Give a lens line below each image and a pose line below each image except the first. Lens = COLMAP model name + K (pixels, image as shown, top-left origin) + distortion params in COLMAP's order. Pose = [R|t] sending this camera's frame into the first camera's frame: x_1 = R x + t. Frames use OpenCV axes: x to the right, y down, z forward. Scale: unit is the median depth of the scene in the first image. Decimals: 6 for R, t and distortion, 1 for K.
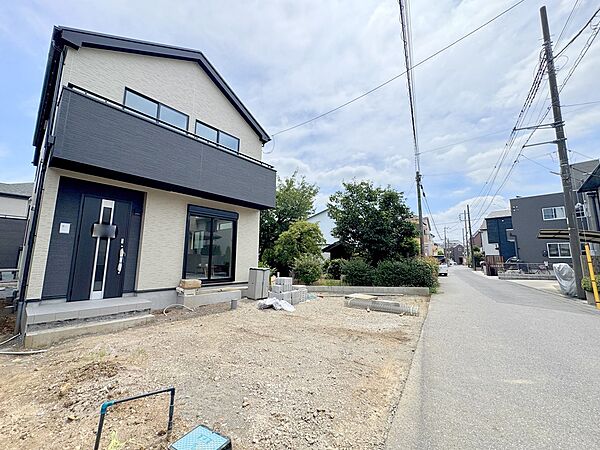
lens RADIAL K [[238.8, 0, 301.0], [0, 238.8, 224.7], [0, 0, 1]] dist [0.000771, -0.001151]
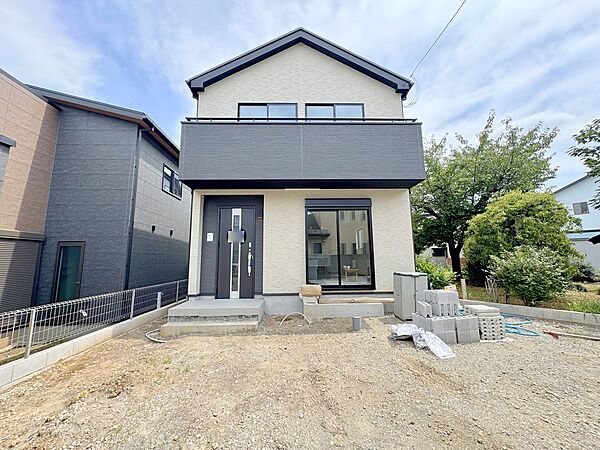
lens RADIAL K [[238.8, 0, 297.3], [0, 238.8, 226.3], [0, 0, 1]] dist [0.000771, -0.001151]
pose [[0.661734, -0.125850, -0.739100, 0.157431], [0.124522, 0.990568, -0.057181, 0.065863], [0.739325, -0.054195, 0.671164, 0.405580]]
